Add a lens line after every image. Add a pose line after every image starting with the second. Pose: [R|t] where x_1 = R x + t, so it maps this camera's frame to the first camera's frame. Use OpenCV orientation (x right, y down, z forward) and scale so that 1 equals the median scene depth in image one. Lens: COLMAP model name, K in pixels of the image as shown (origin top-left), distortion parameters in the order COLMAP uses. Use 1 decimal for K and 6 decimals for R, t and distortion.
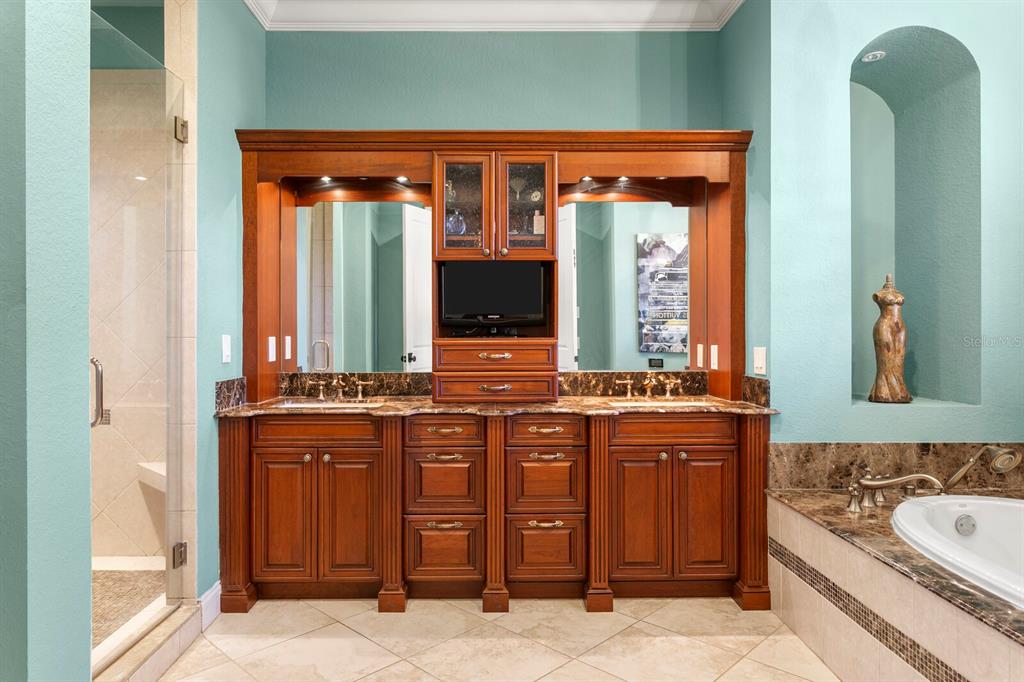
lens RADIAL K [[677.4, 0, 503.5], [0, 677.4, 338.0], [0, 0, 1]] dist [0.007786, 0.001420]
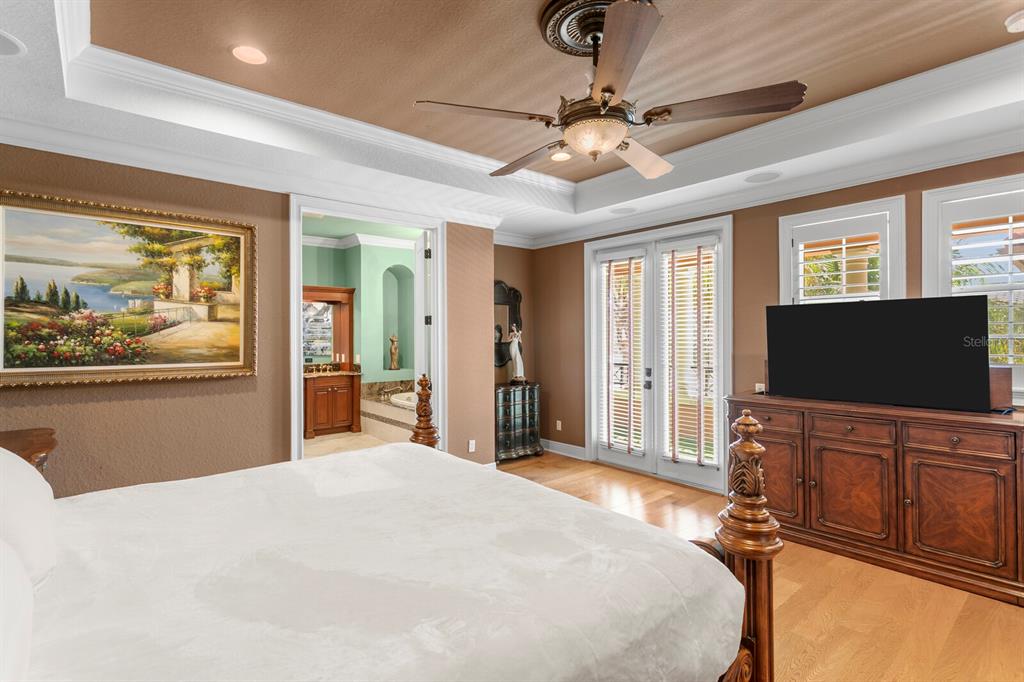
lens RADIAL K [[493.3, 0, 504.2], [0, 493.3, 337.4], [0, 0, 1]] dist [0.003547, 0.000621]
pose [[0.789440, -0.004283, 0.613812, -0.535189], [0.006427, 0.999979, -0.001289, -0.064923], [-0.613794, 0.004963, 0.789451, -1.338890]]
